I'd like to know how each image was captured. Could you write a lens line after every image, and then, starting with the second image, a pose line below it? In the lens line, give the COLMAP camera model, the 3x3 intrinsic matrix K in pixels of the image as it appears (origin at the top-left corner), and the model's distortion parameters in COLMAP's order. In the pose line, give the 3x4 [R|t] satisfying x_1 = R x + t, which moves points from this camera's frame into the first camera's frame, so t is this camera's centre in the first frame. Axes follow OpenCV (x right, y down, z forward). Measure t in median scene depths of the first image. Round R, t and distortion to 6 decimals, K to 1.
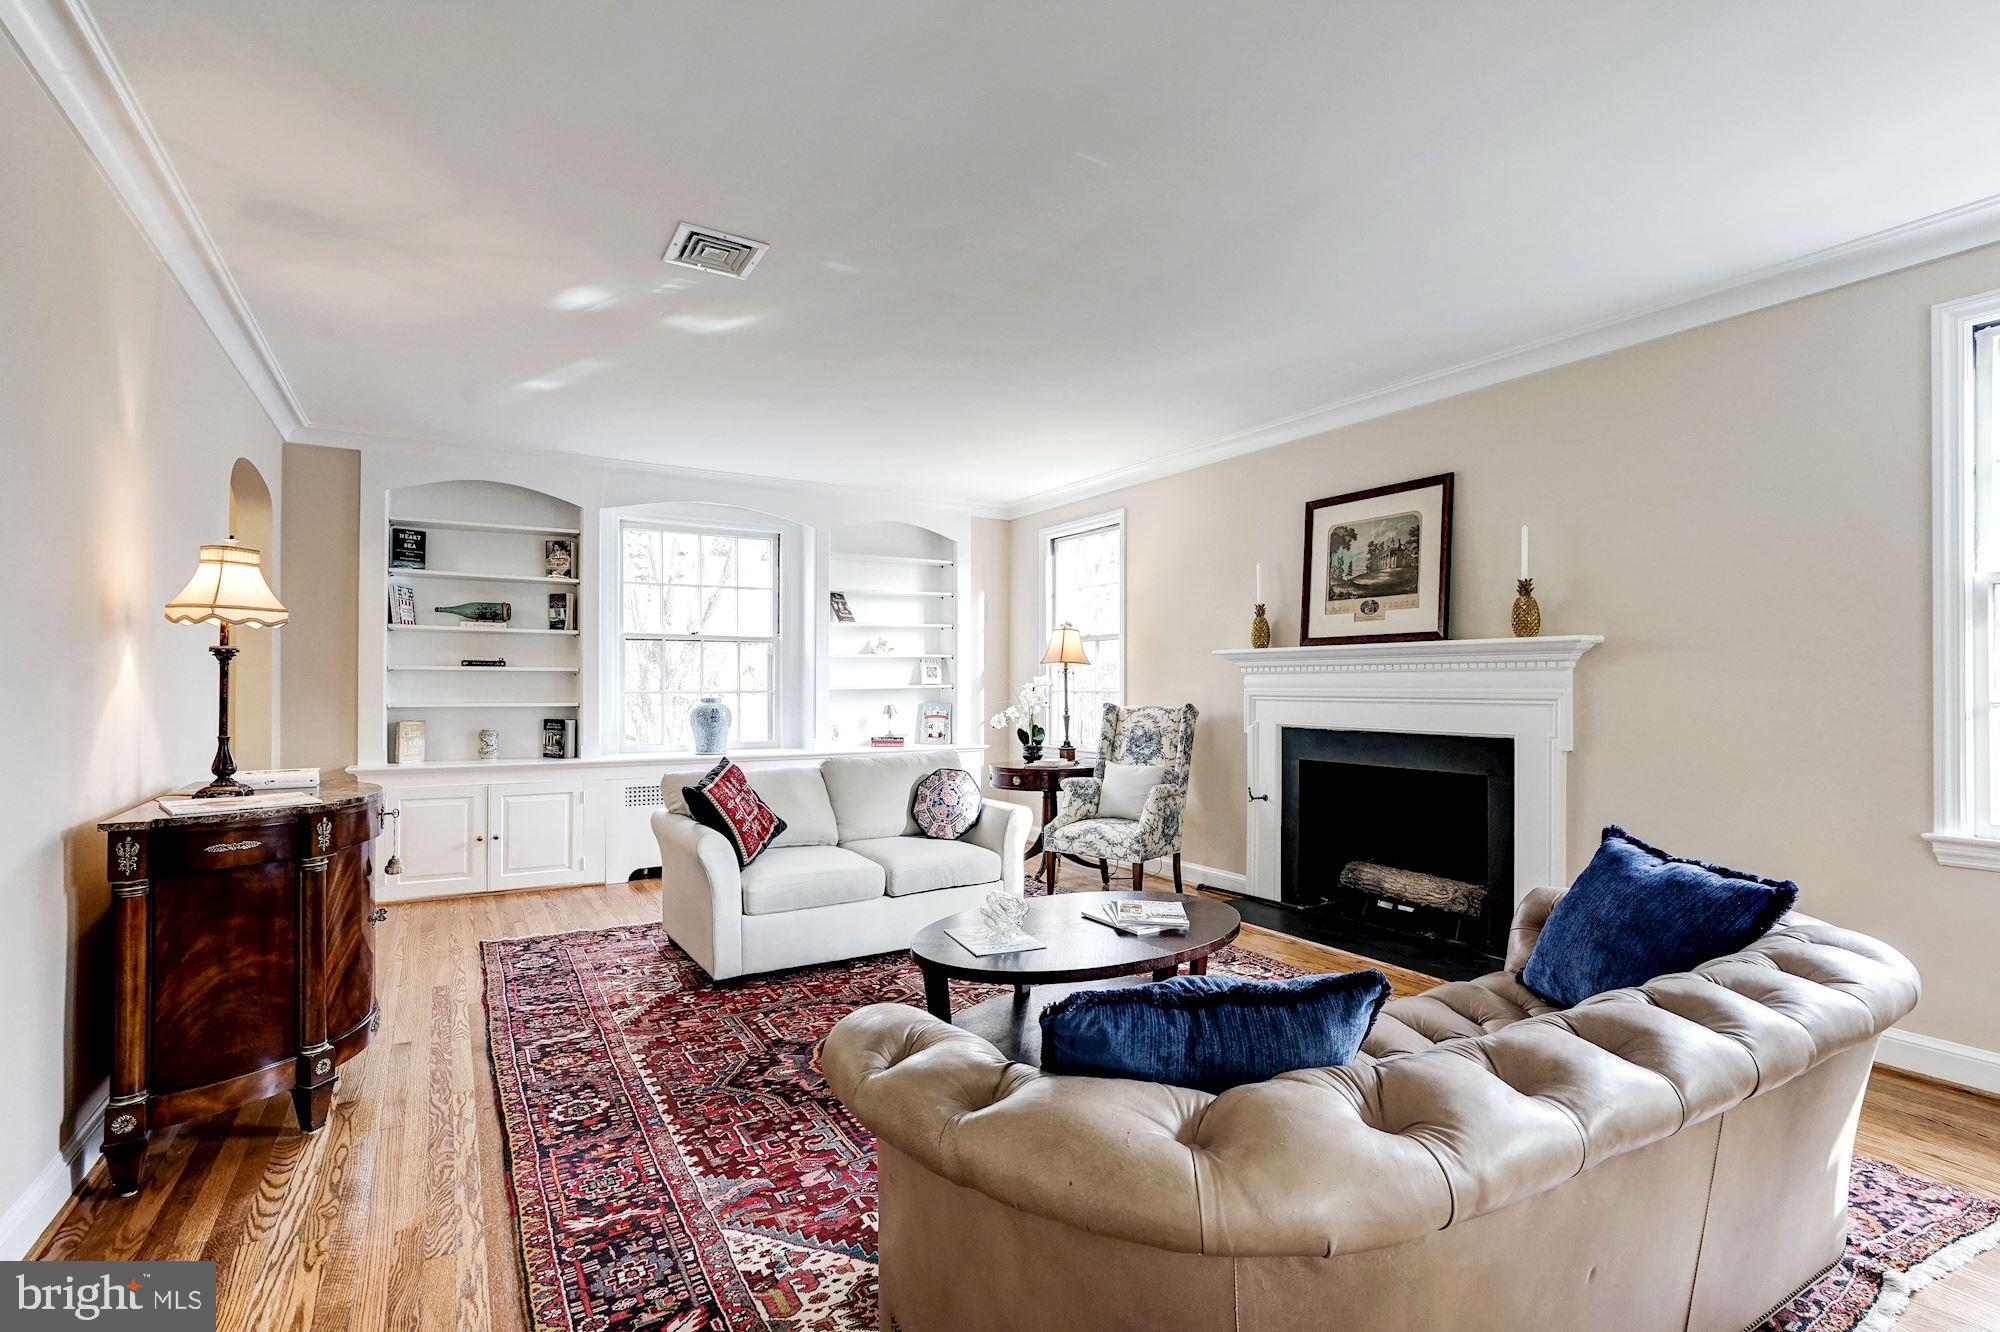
lens RADIAL K [[909.5, 0, 995.9], [0, 909.5, 677.3], [0, 0, 1]] dist [-0.056433, 0.027785]
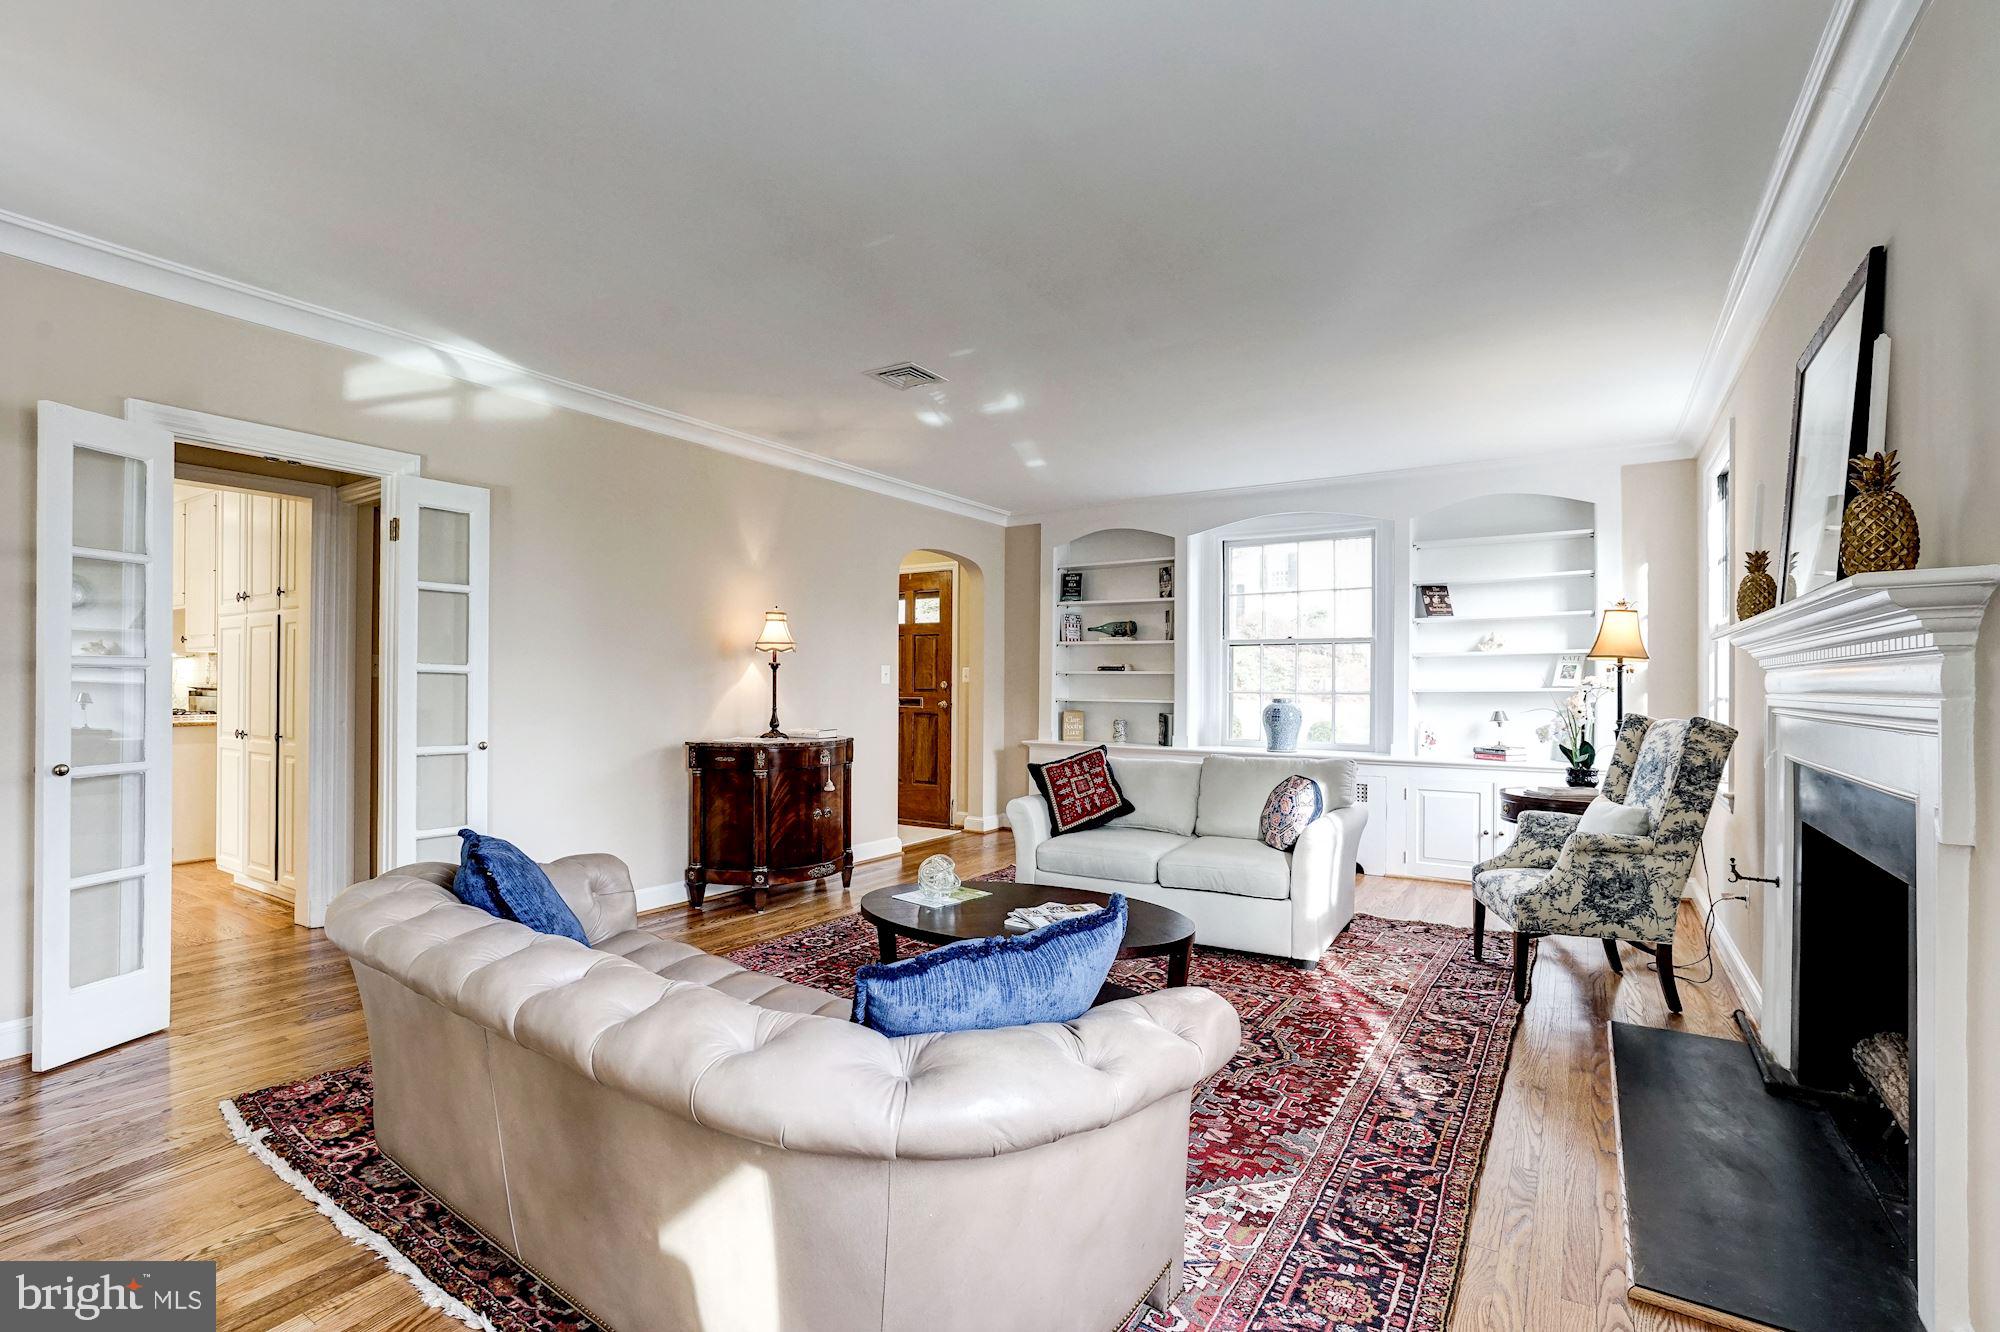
lens RADIAL K [[909.5, 0, 995.9], [0, 909.5, 677.3], [0, 0, 1]] dist [-0.056433, 0.027785]
pose [[0.425931, -0.004905, -0.904742, 0.726492], [-0.000222, 0.999985, -0.005526, 0.005705], [0.904756, 0.002554, 0.425923, 0.364952]]
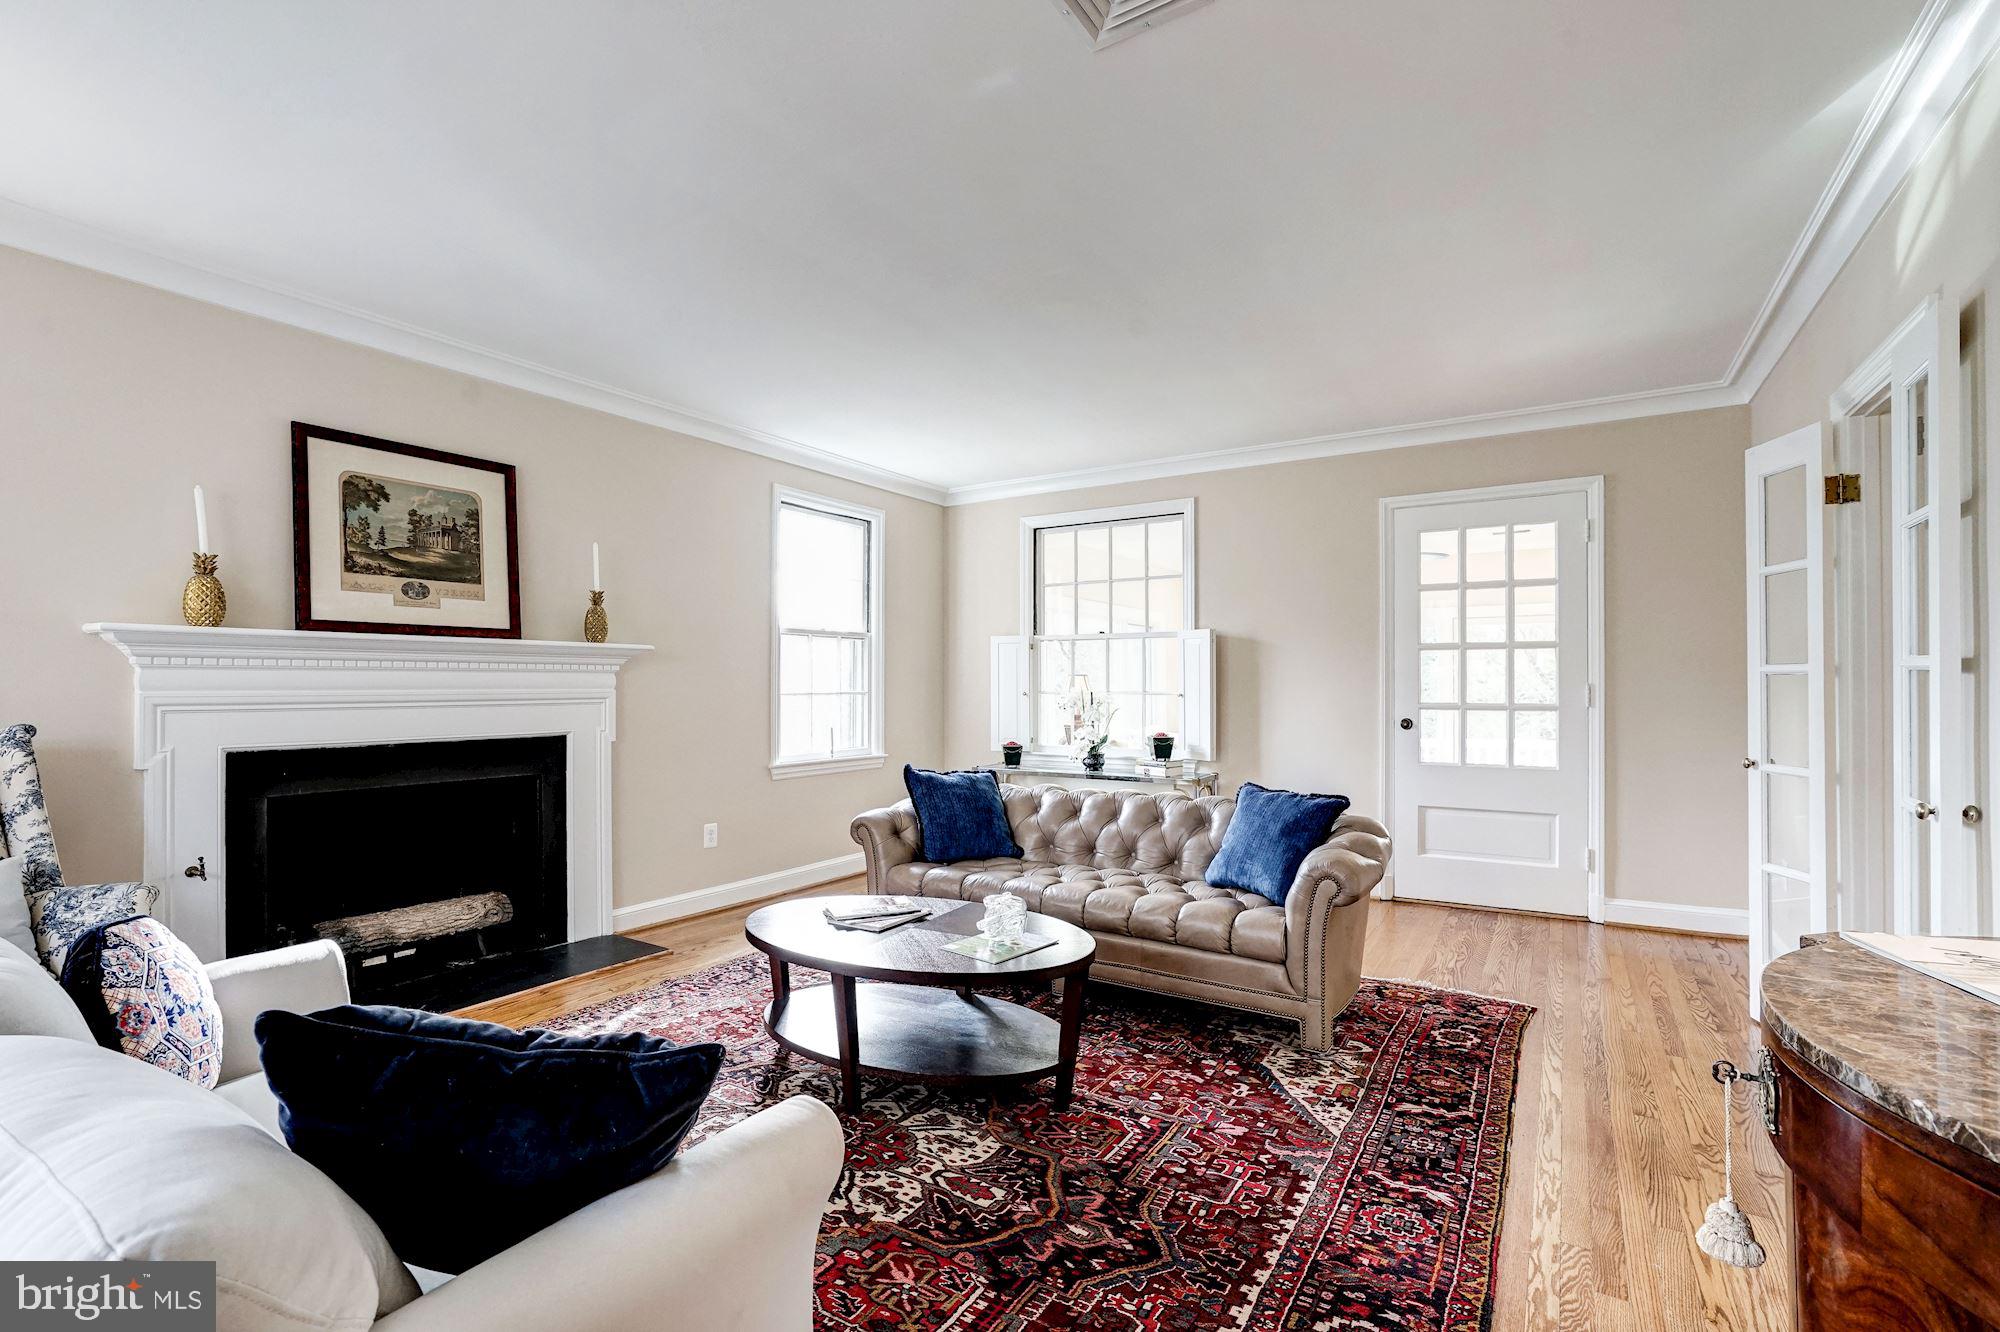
lens RADIAL K [[909.5, 0, 995.9], [0, 909.5, 677.3], [0, 0, 1]] dist [-0.056433, 0.027785]
pose [[-0.438869, 0.008239, 0.898513, -0.575442], [-0.003510, 0.999935, -0.010884, 0.008109], [-0.898544, -0.007931, -0.438811, 0.940454]]
